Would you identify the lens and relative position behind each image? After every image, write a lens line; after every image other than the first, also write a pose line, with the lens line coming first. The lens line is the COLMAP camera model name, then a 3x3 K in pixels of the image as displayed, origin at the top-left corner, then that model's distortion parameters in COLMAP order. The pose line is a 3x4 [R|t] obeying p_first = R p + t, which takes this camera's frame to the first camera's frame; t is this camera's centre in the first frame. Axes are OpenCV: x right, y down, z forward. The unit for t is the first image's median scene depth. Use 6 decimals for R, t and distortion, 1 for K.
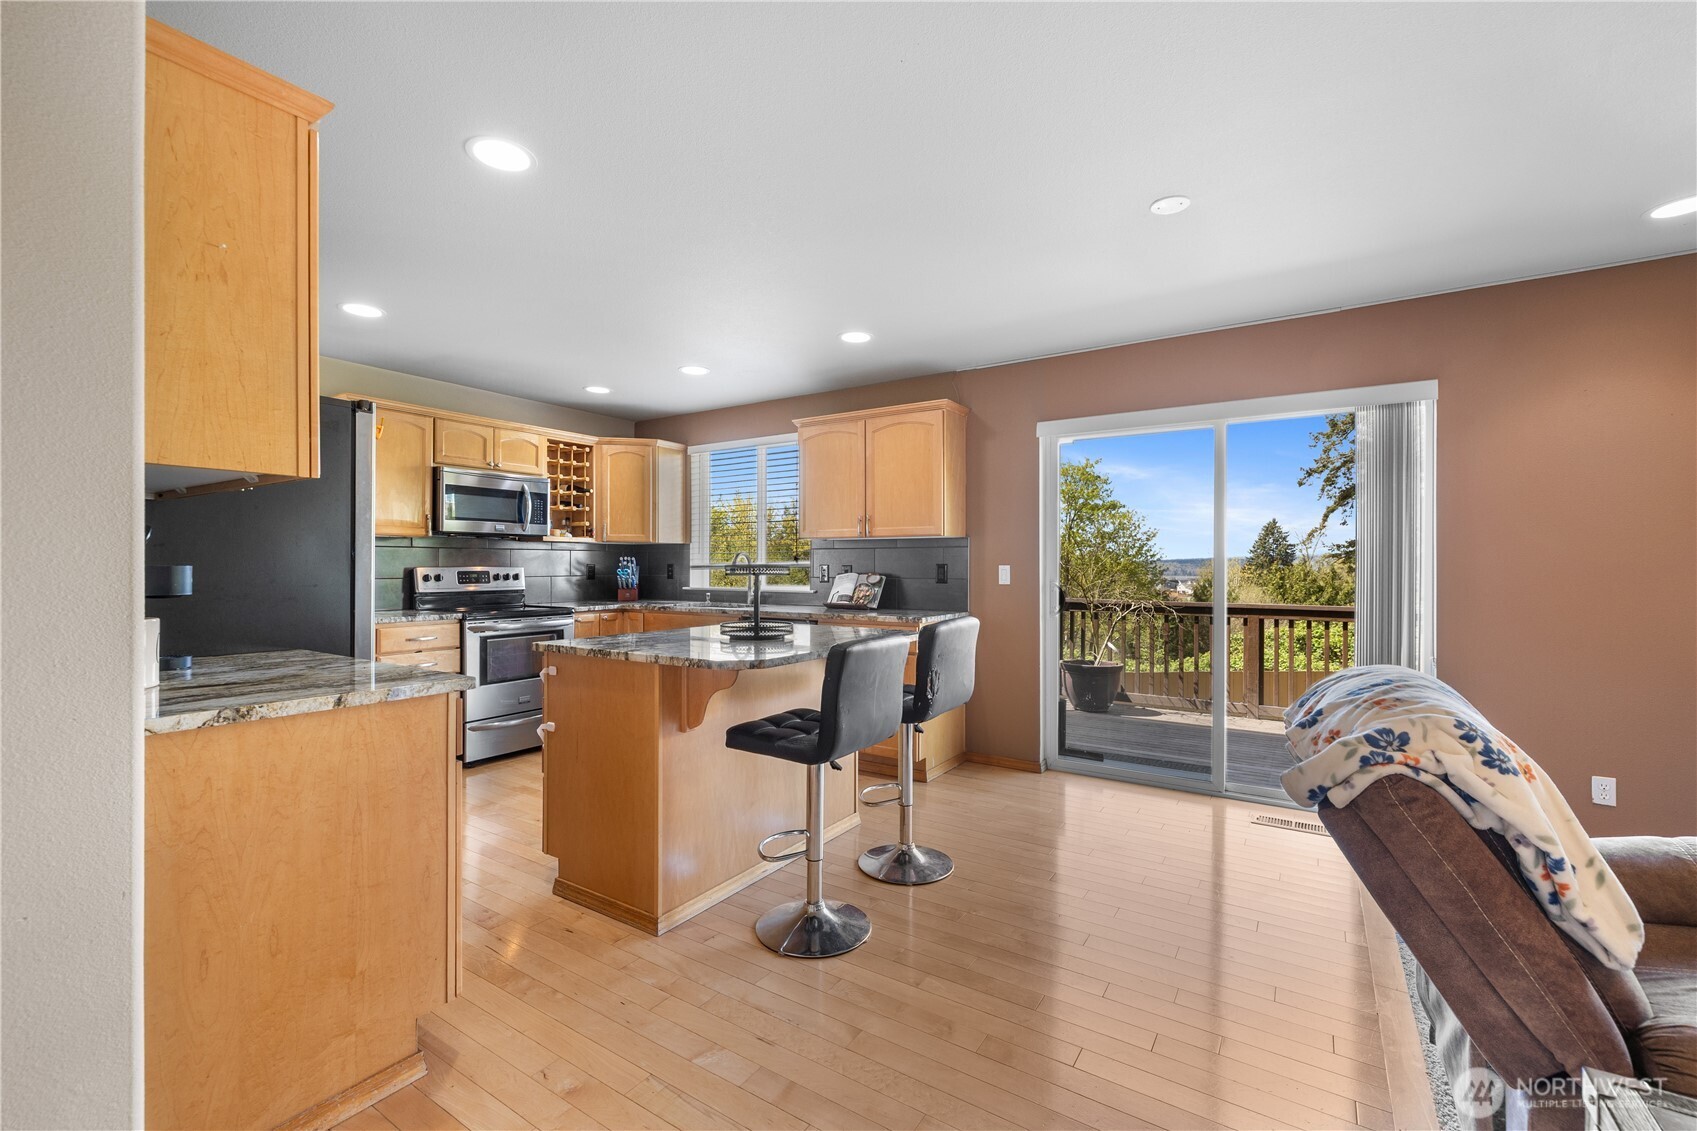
lens RADIAL K [[716.7, 0, 845.6], [0, 716.7, 567.4], [0, 0, 1]] dist [-0.001044, 0.000300]
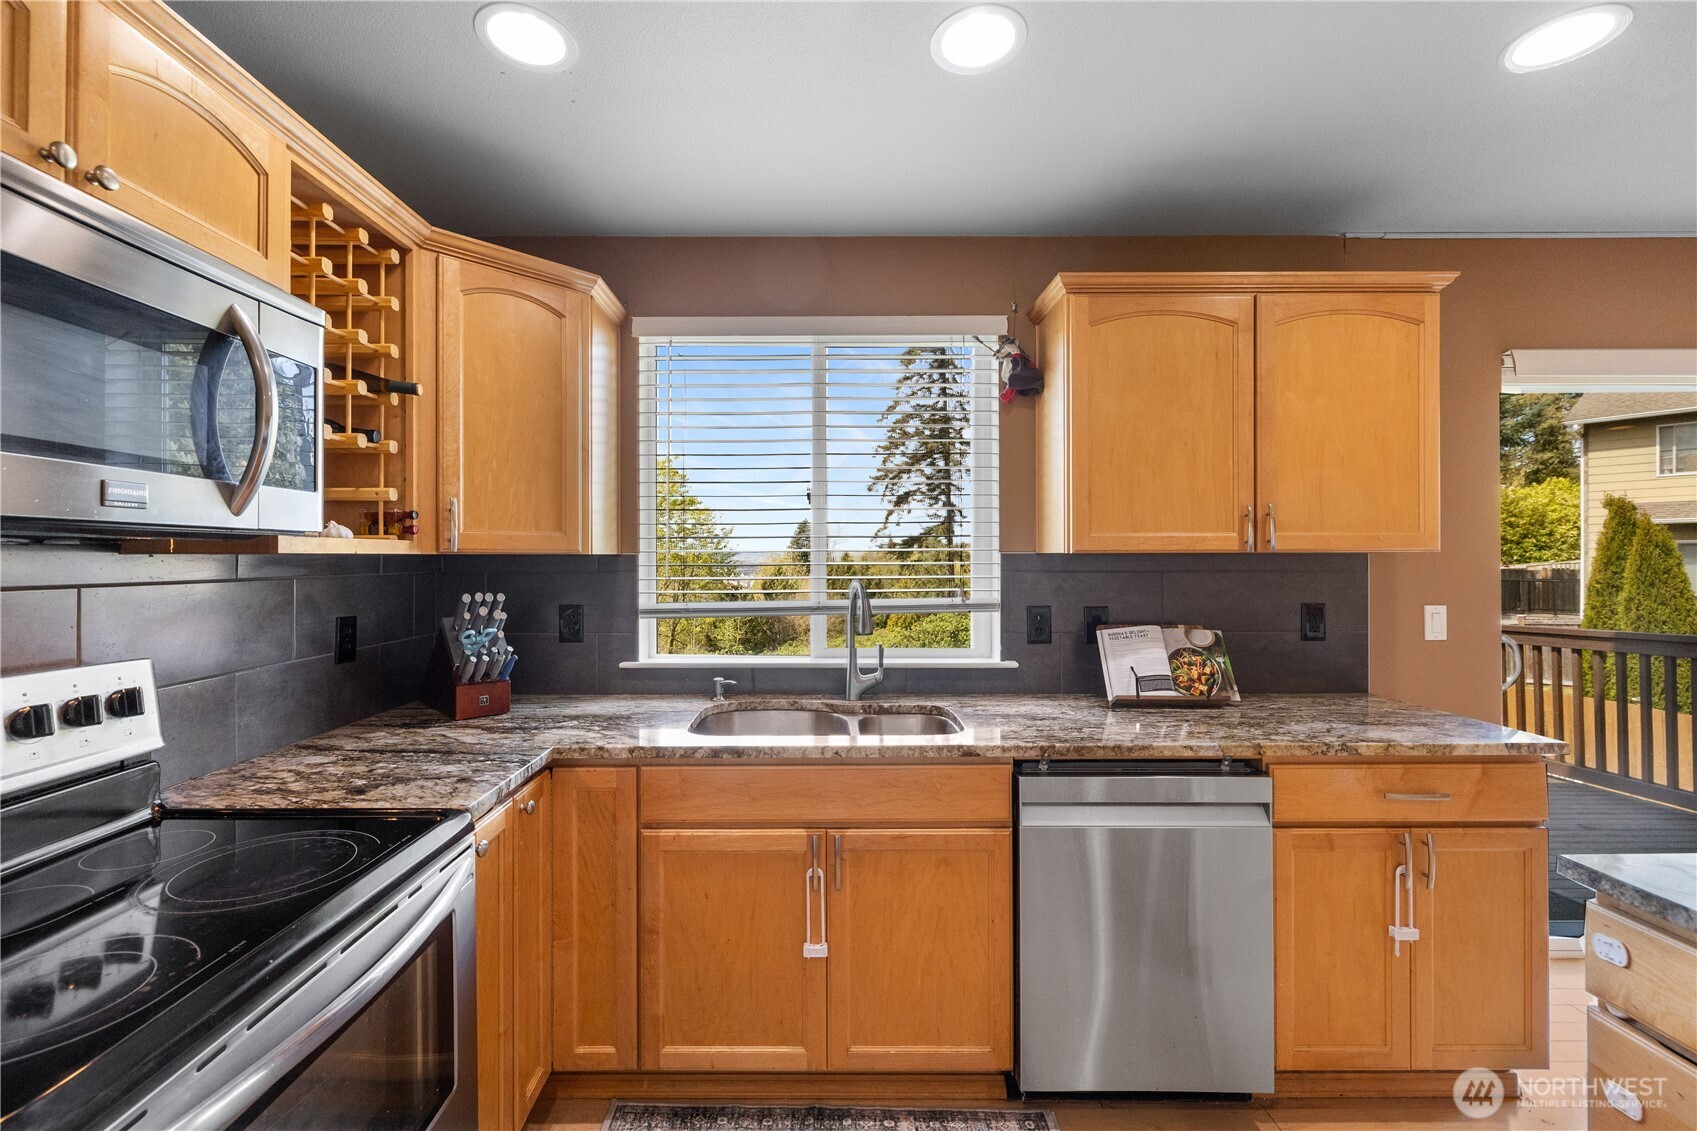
lens RADIAL K [[720.1, 0, 830.9], [0, 720.1, 558.9], [0, 0, 1]] dist [-0.003032, -0.000183]
pose [[0.835867, -0.002761, 0.548926, -0.376209], [0.004152, 0.999991, -0.001293, -0.032101], [-0.548917, 0.003360, 0.835870, 0.640484]]
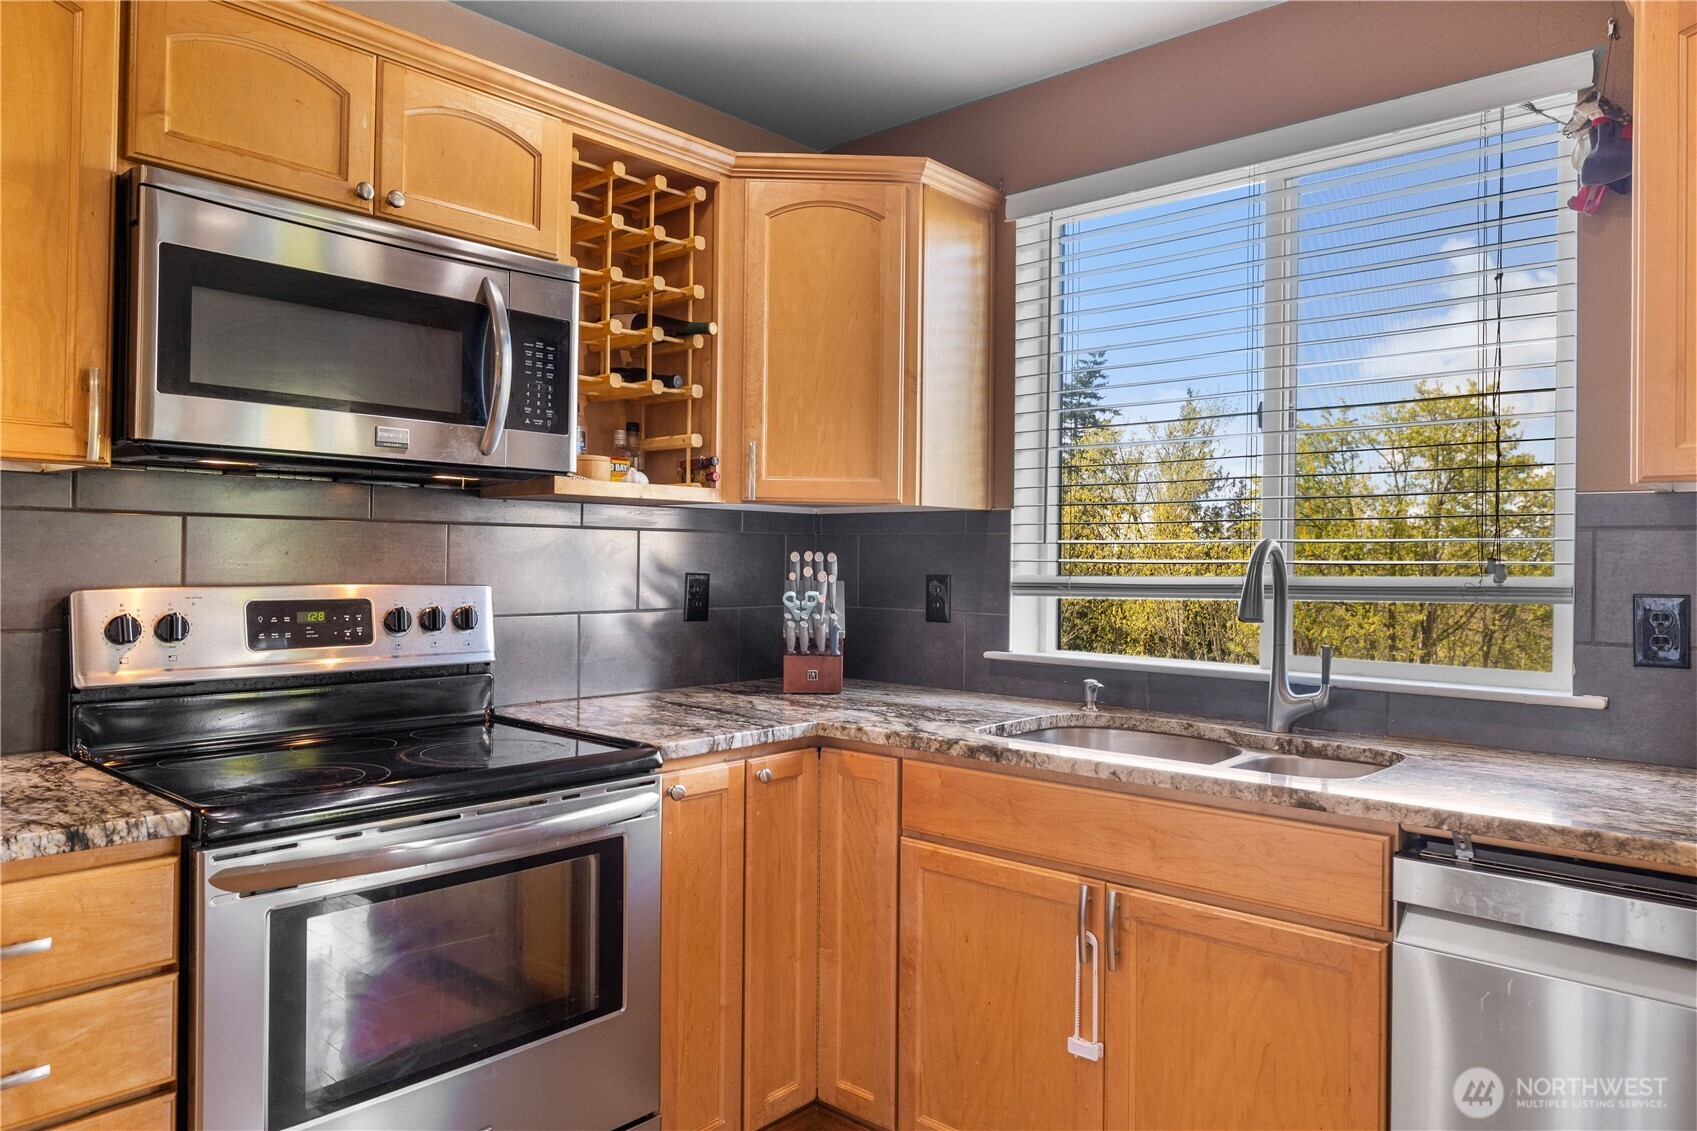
lens RADIAL K [[1130.0, 0, 846.8], [0, 1130.0, 561.1], [0, 0, 1]] dist [-0.007528, -0.003351]
pose [[0.987528, 0.010172, -0.157112, -0.225339], [-0.010823, 0.999936, -0.003288, -0.009810], [0.157068, 0.004947, 0.987575, 0.547978]]
